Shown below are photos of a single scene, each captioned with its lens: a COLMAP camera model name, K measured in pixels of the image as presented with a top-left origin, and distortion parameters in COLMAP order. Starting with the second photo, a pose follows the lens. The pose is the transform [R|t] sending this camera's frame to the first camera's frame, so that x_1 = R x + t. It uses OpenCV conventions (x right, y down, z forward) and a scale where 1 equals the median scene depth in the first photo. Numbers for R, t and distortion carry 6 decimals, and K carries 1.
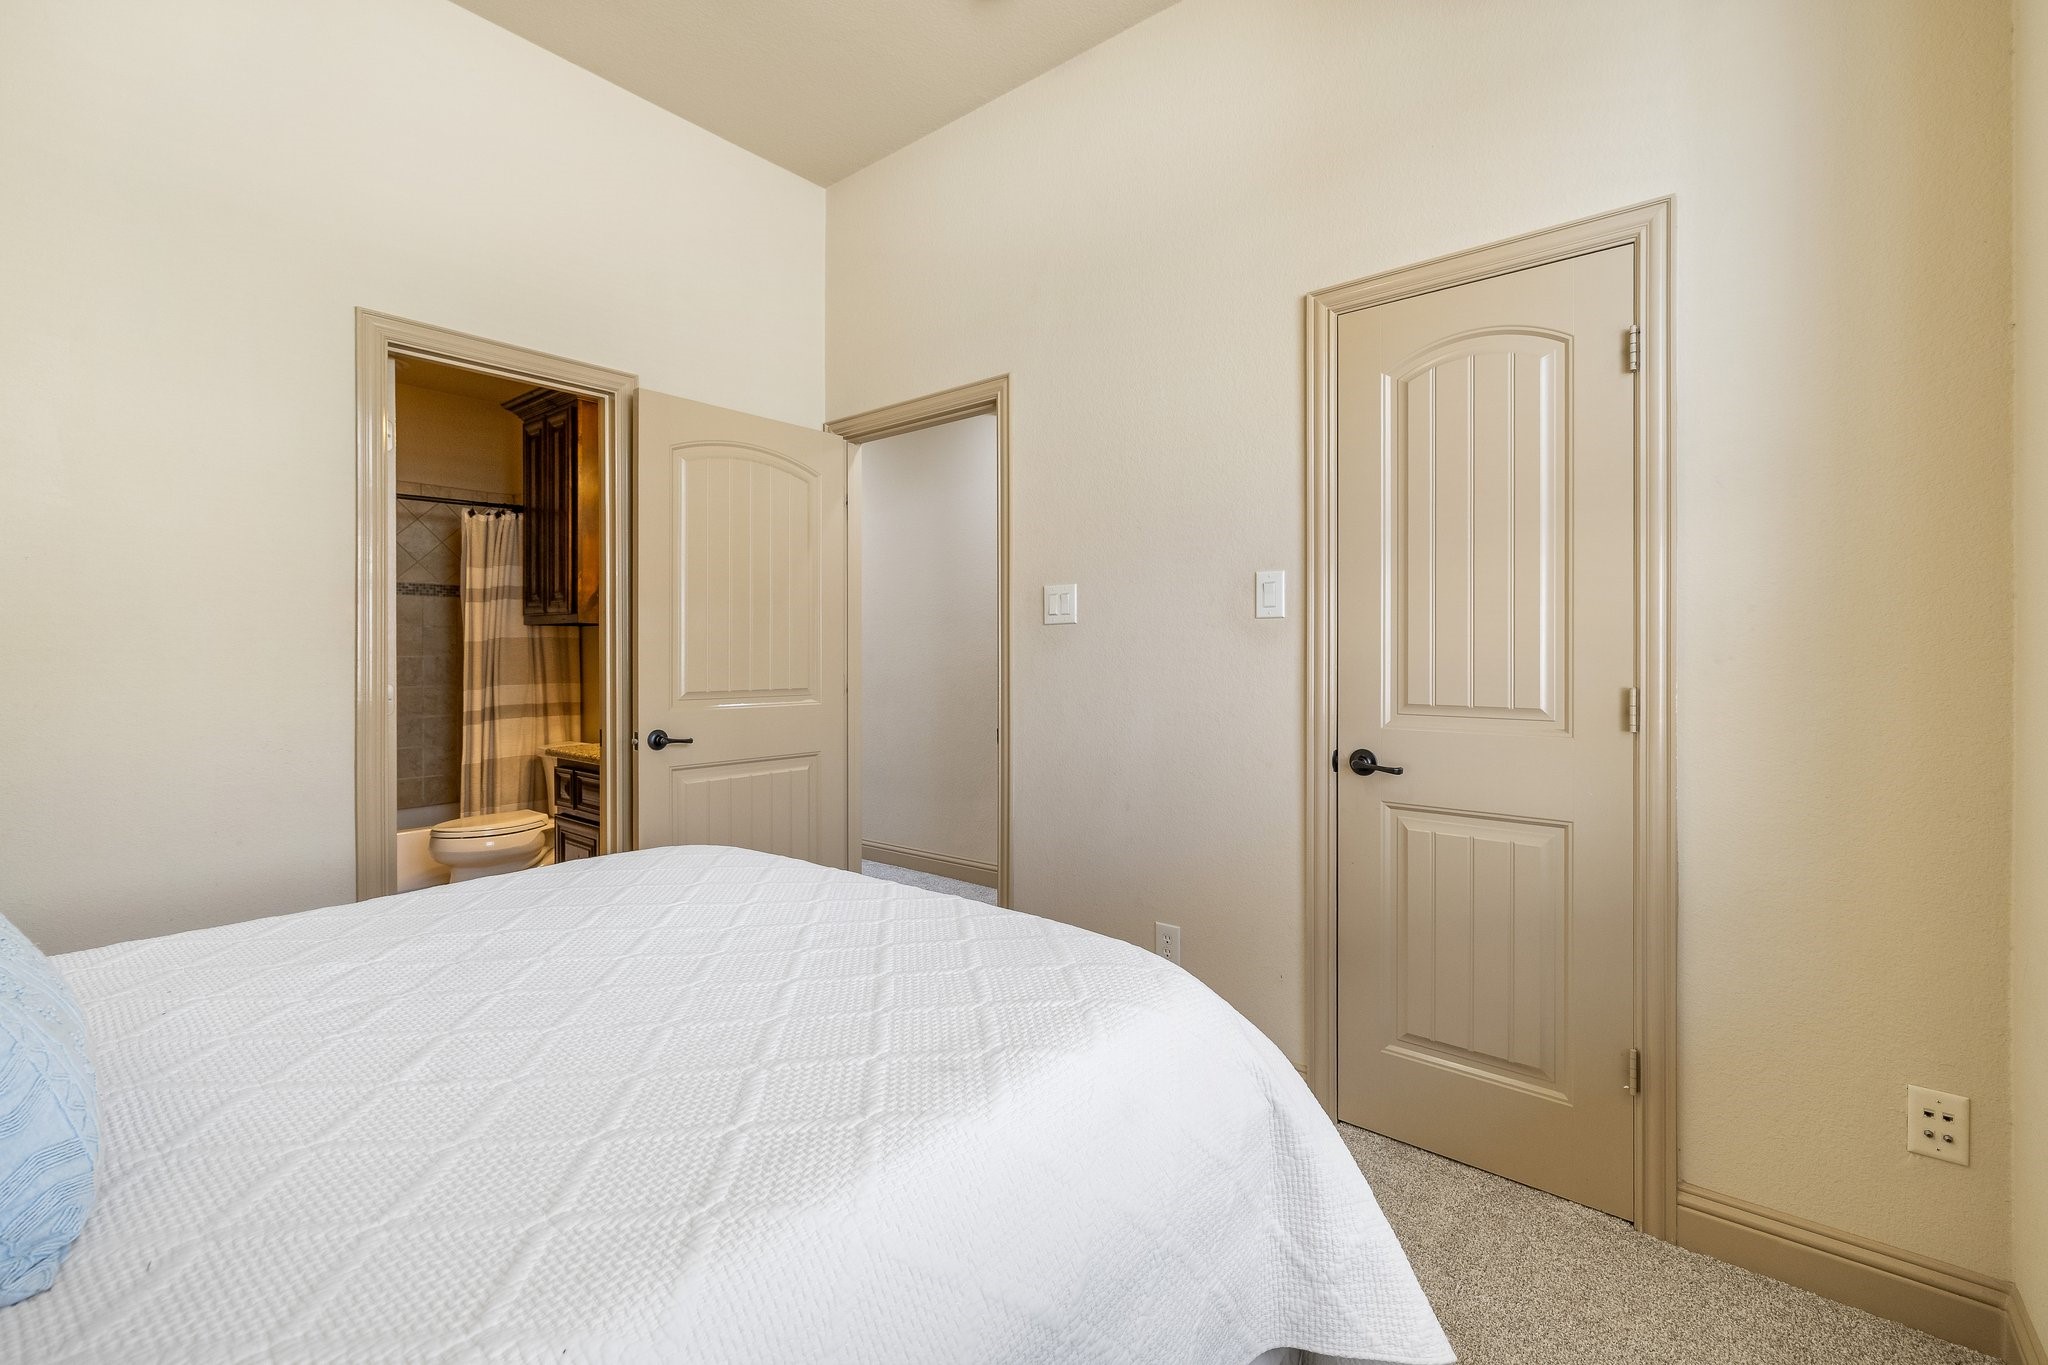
lens RADIAL K [[882.1, 0, 1023.5], [0, 882.1, 666.4], [0, 0, 1]] dist [0.002779, 0.000133]
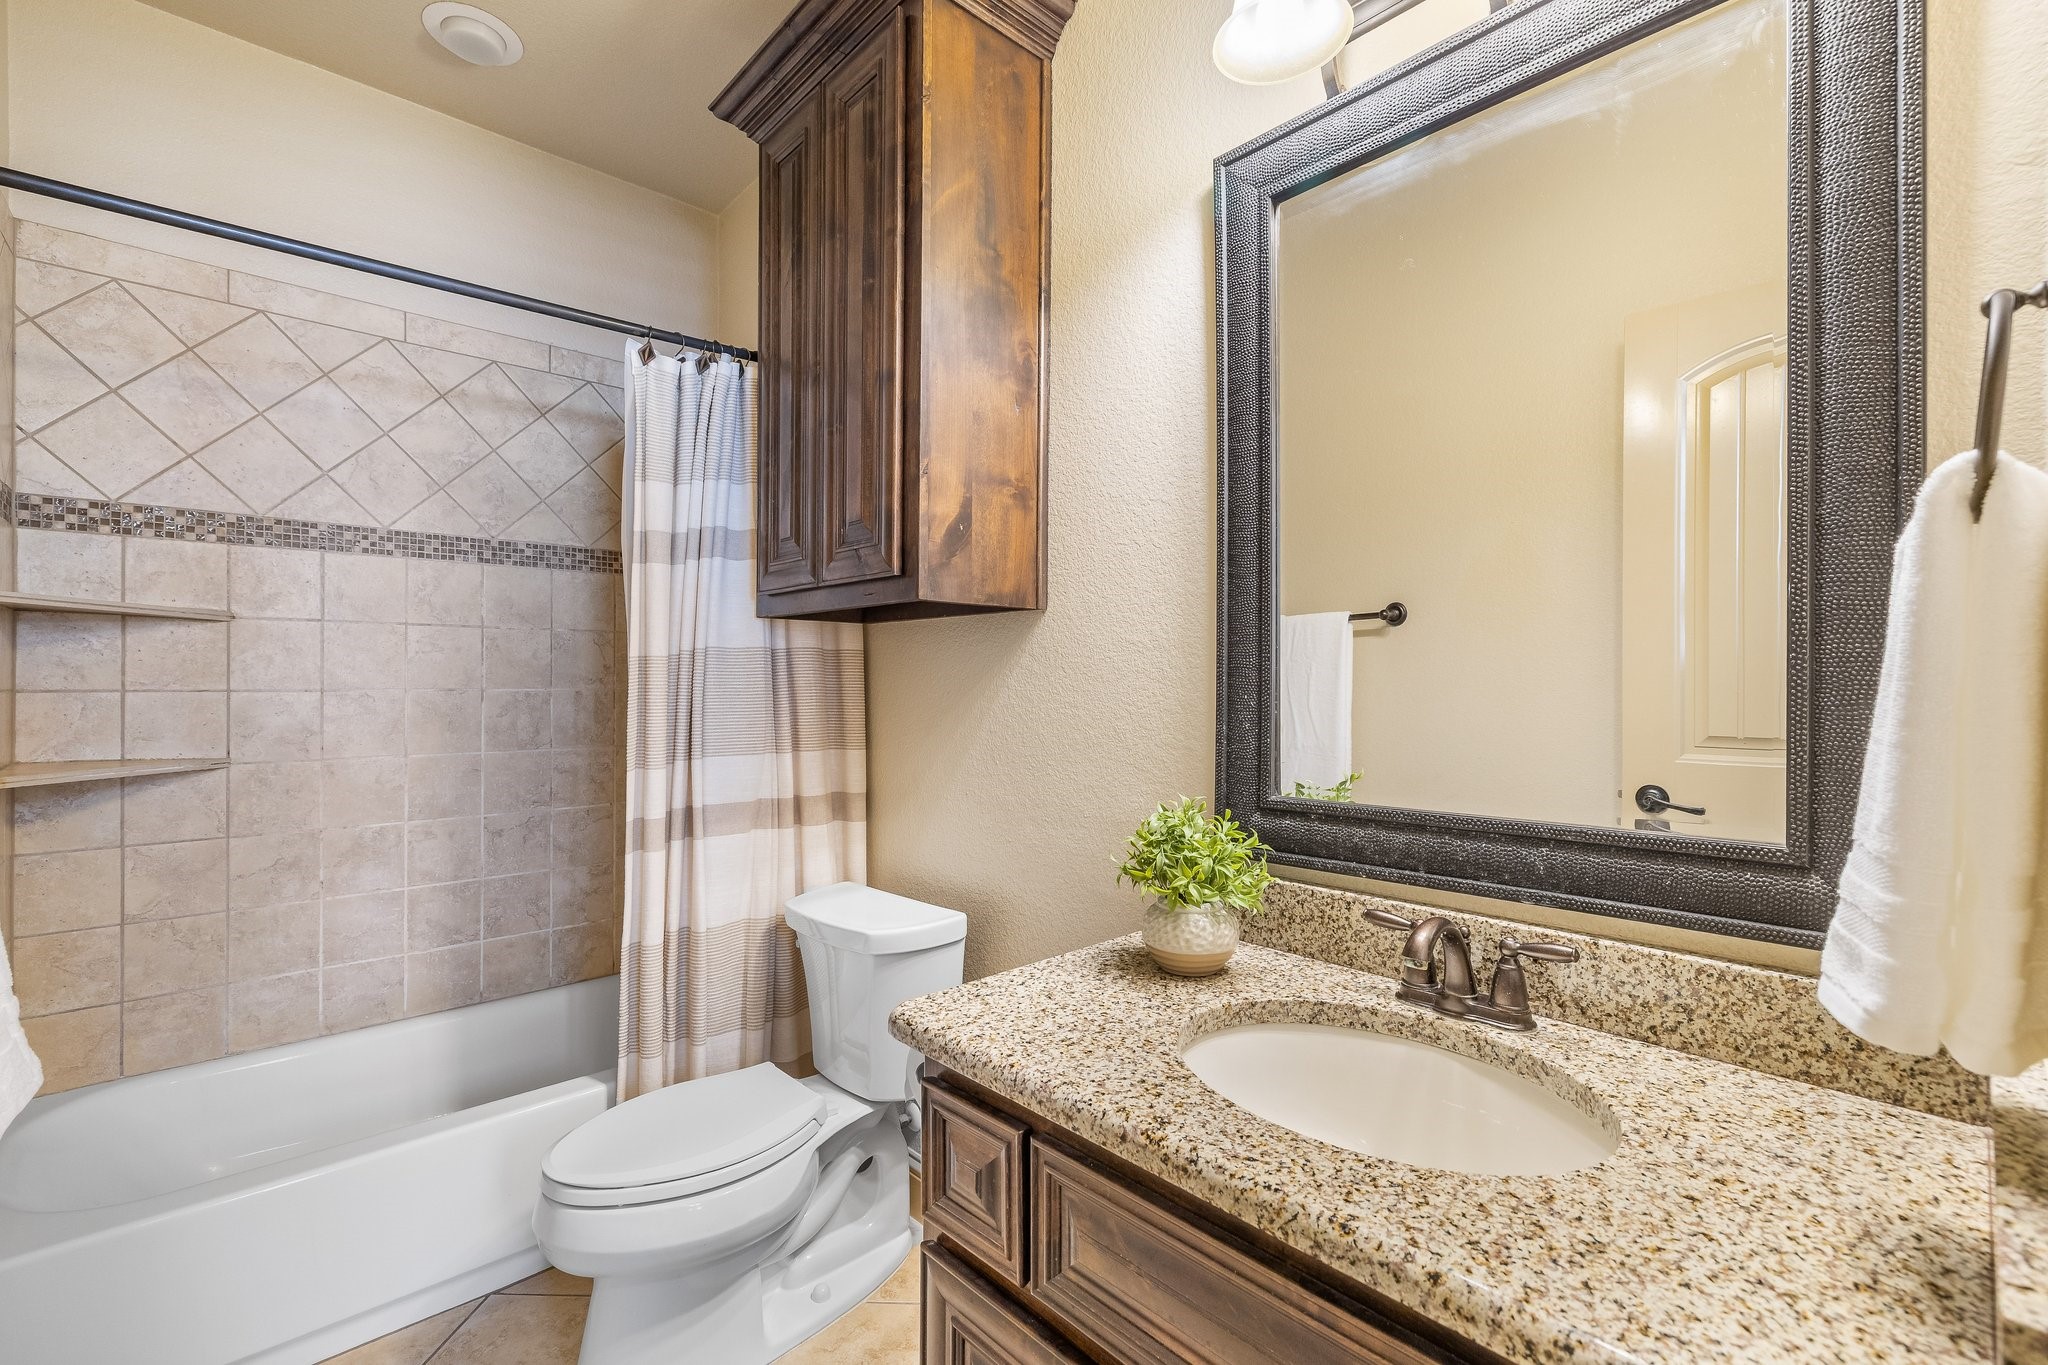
lens RADIAL K [[882.1, 0, 1024.7], [0, 882.1, 689.2], [0, 0, 1]] dist [0.002779, 0.000133]
pose [[0.990513, 0.000392, -0.137418, -0.377150], [-0.001938, 0.999936, -0.011116, -0.007217], [0.137405, 0.011276, 0.990451, 0.591347]]
